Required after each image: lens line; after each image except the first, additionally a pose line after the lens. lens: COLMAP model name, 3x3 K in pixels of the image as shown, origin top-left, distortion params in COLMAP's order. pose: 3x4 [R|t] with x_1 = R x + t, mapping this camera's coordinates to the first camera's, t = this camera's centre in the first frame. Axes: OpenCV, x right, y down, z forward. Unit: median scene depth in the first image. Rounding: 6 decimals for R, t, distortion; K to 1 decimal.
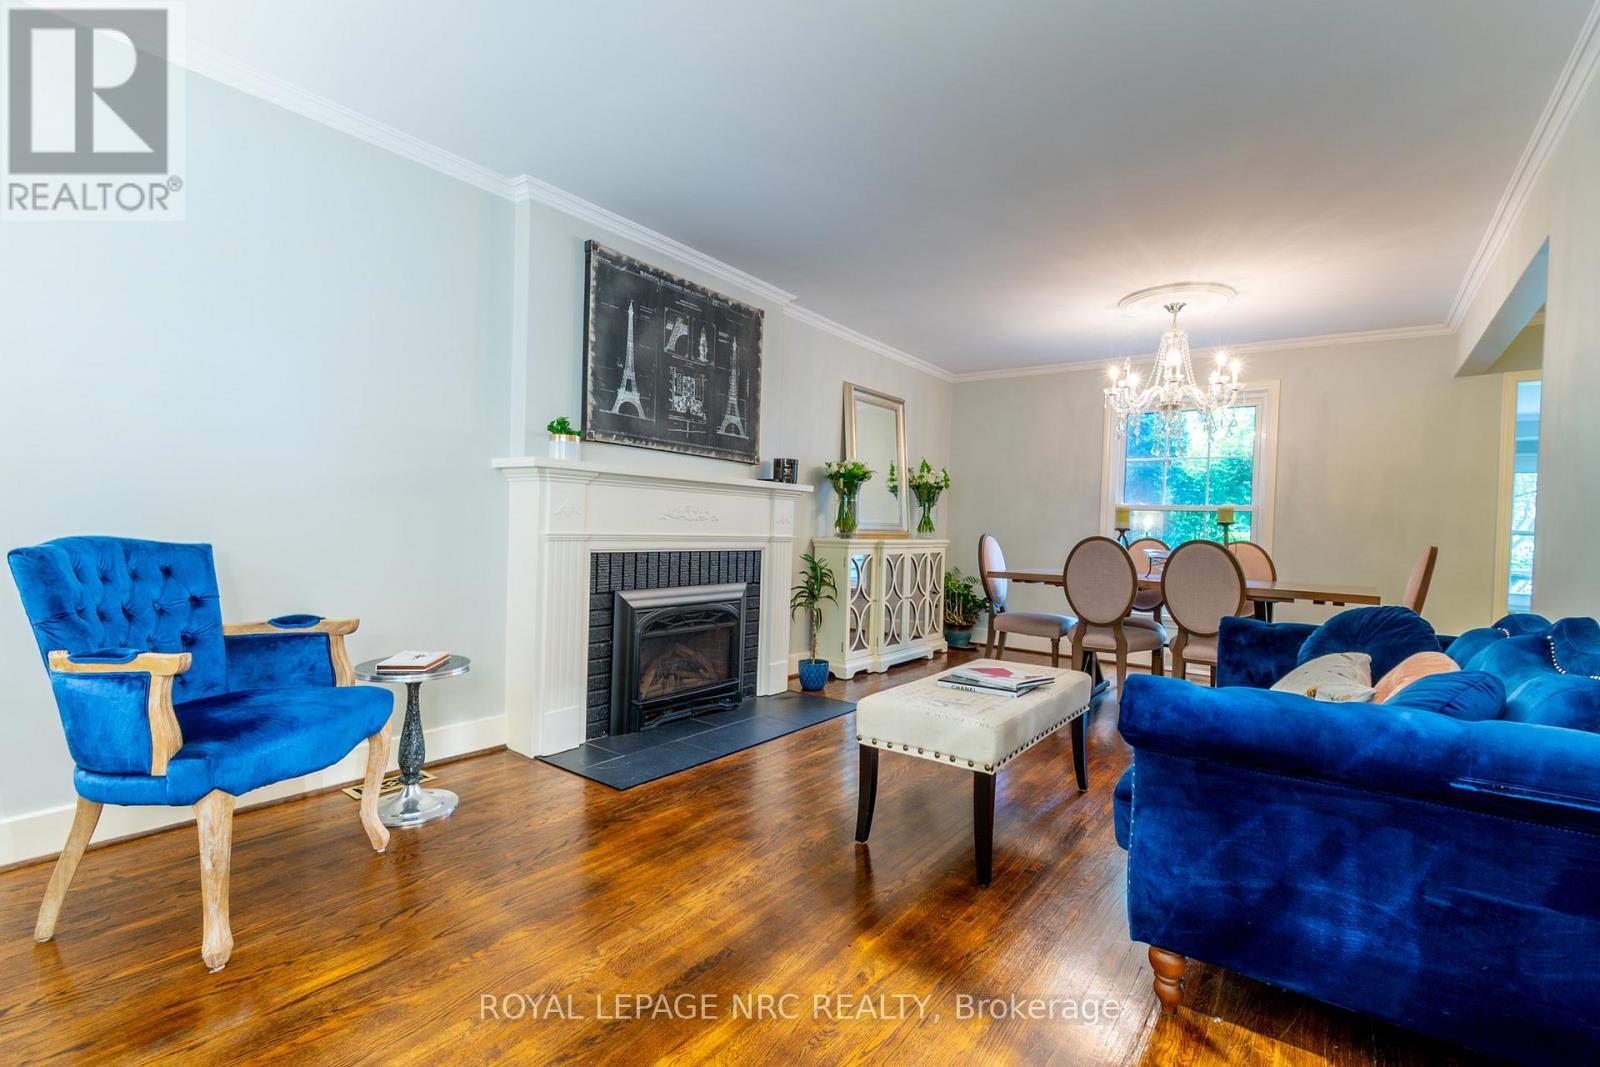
lens RADIAL K [[714.4, 0, 802.0], [0, 714.4, 530.8], [0, 0, 1]] dist [0.008149, -0.003440]
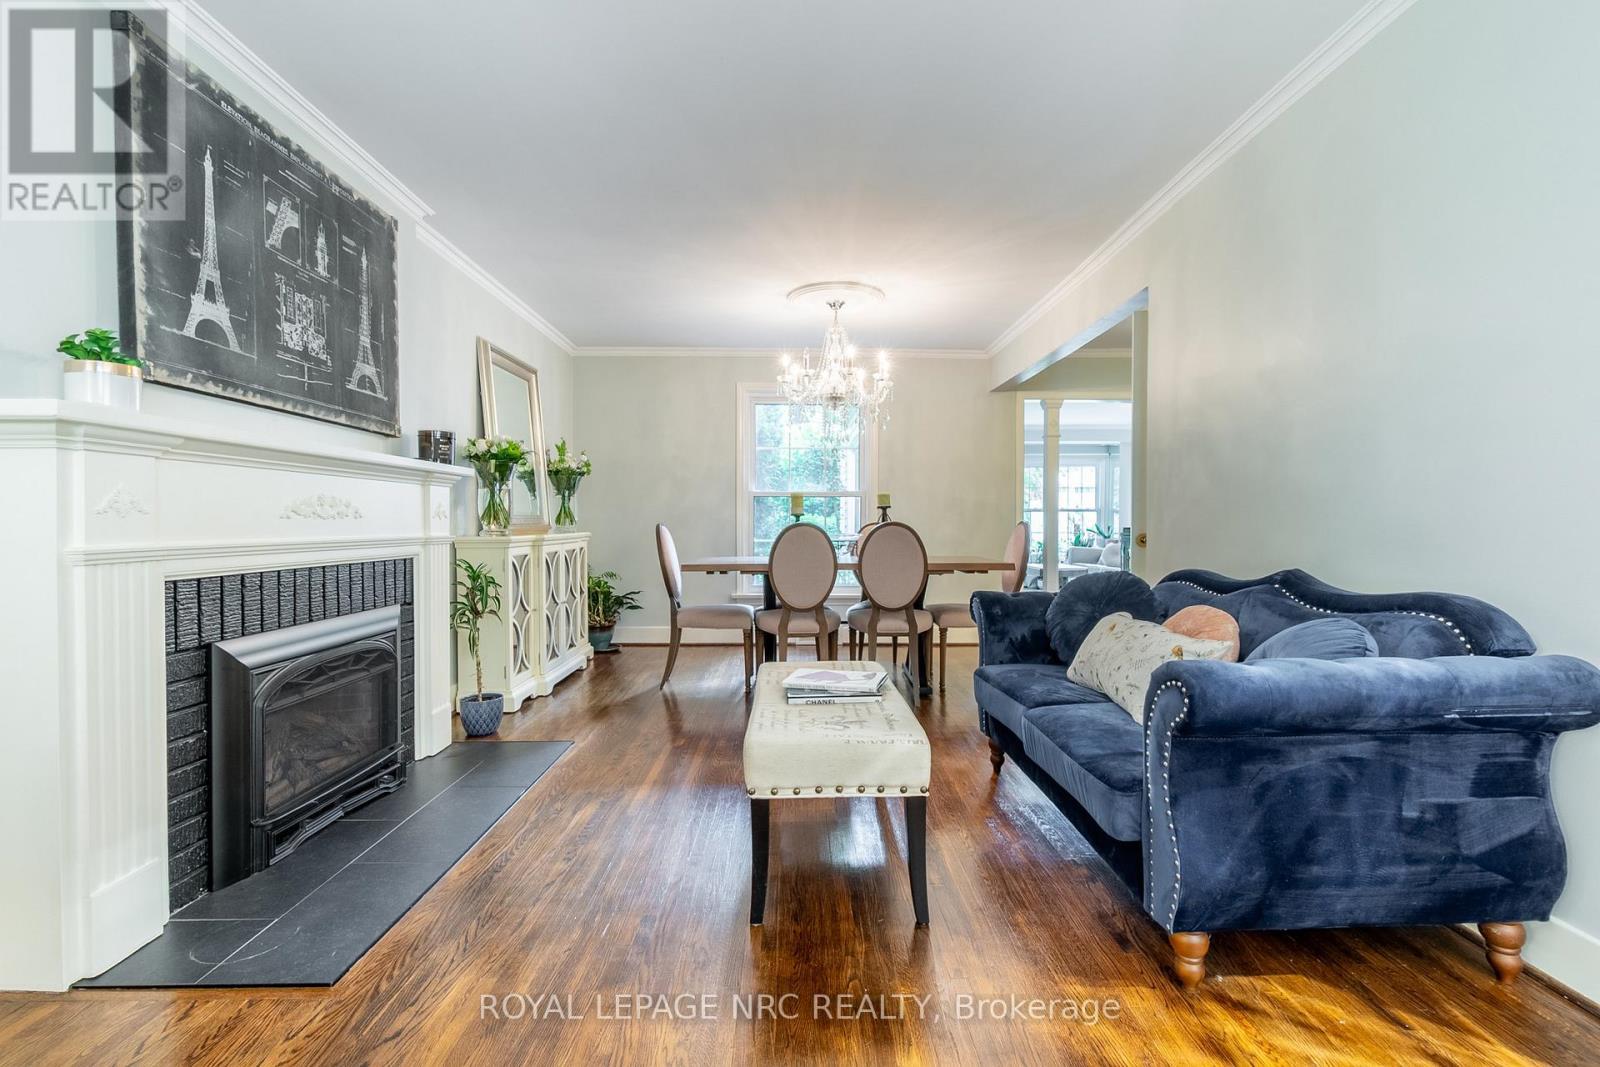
lens RADIAL K [[714.4, 0, 800.1], [0, 714.4, 531.2], [0, 0, 1]] dist [0.008149, -0.003440]
pose [[0.793402, -0.040356, 0.607359, -0.227906], [0.031043, 0.999184, 0.025839, -0.006812], [-0.607906, -0.001646, 0.794007, 0.240463]]
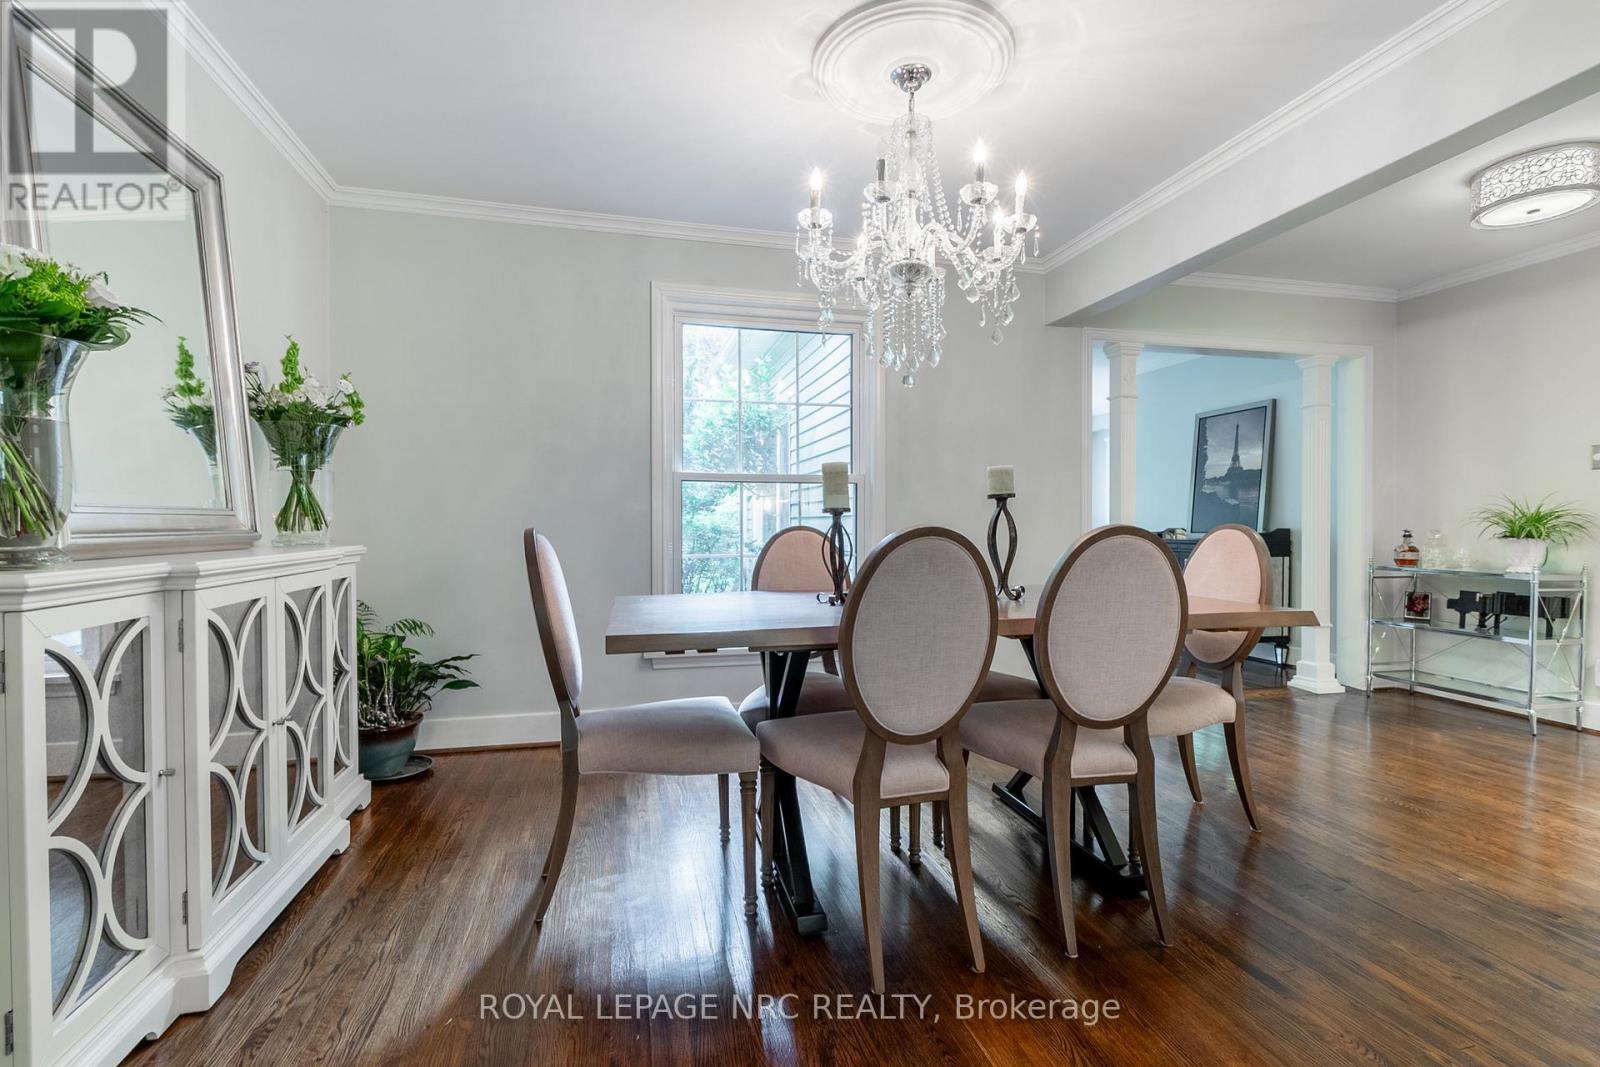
lens RADIAL K [[734.1, 0, 801.5], [0, 734.1, 534.1], [0, 0, 1]] dist [0.009361, -0.003719]
pose [[0.642453, -0.041123, 0.765221, 0.064006], [0.024646, 0.999151, 0.033003, -0.003904], [-0.765929, -0.002343, 0.642921, 0.914991]]
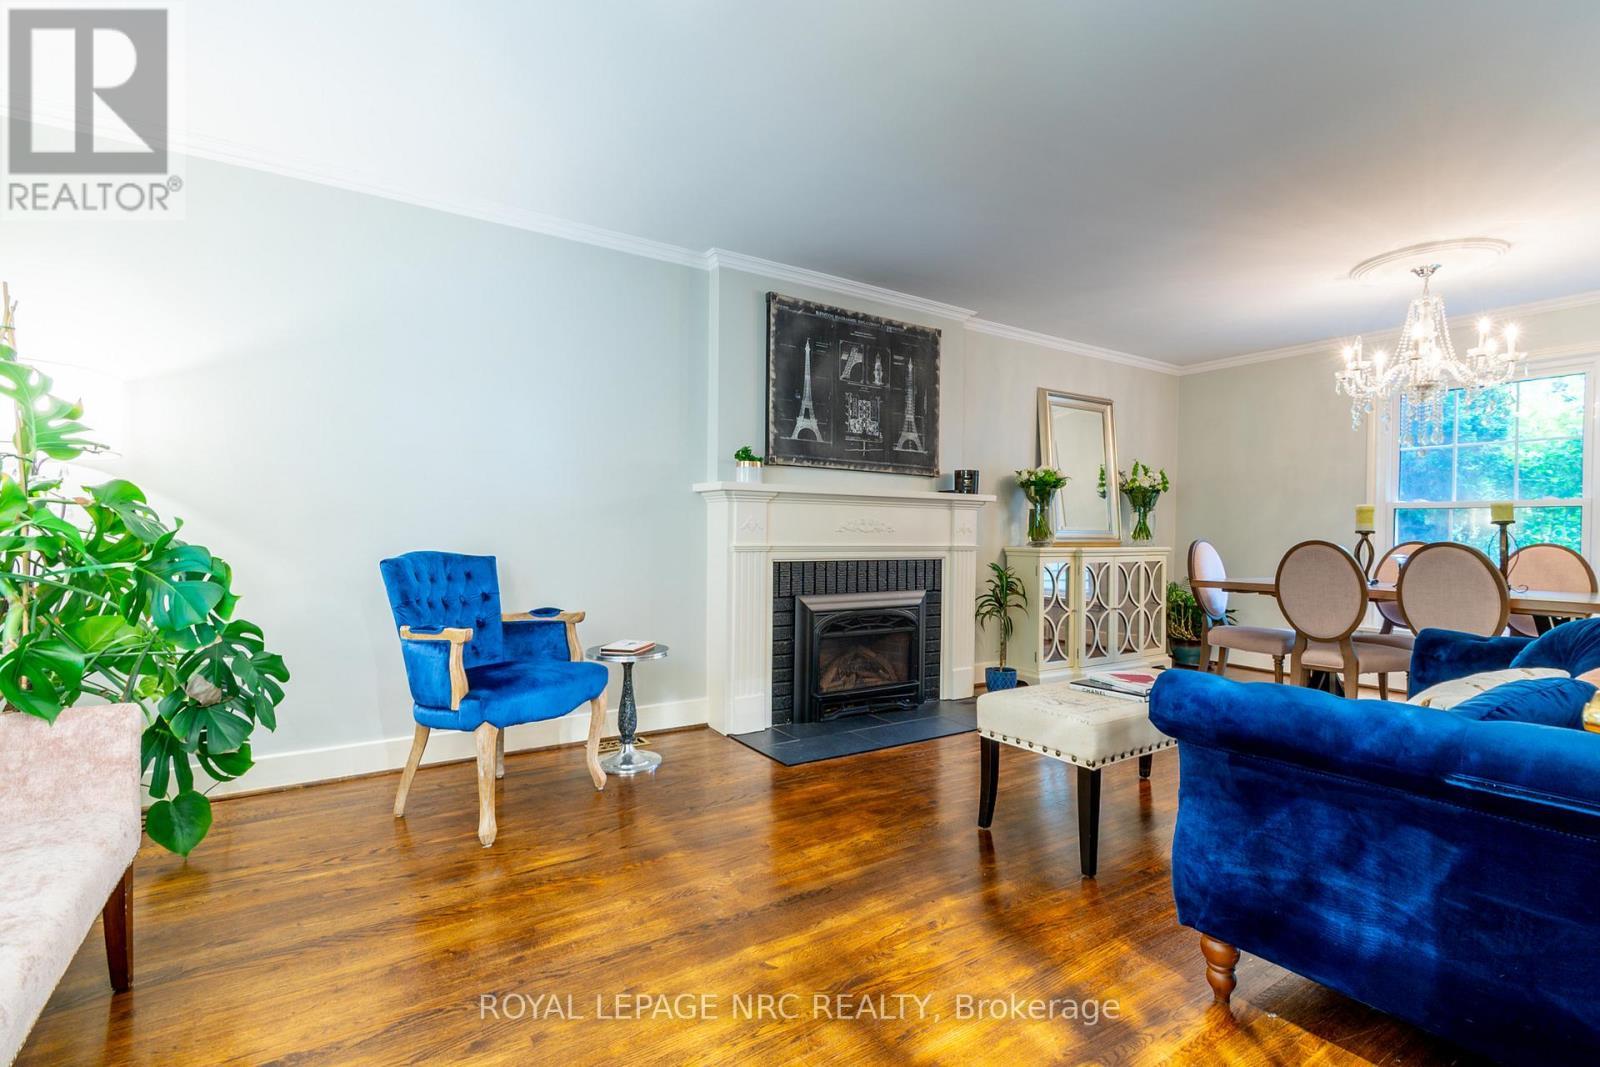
lens RADIAL K [[734.1, 0, 804.0], [0, 734.1, 530.4], [0, 0, 1]] dist [0.009361, -0.003719]
pose [[0.941375, -0.021367, -0.336685, 0.142823], [0.015687, 0.999685, -0.019581, 0.003856], [0.336997, 0.013151, 0.941414, -0.092935]]
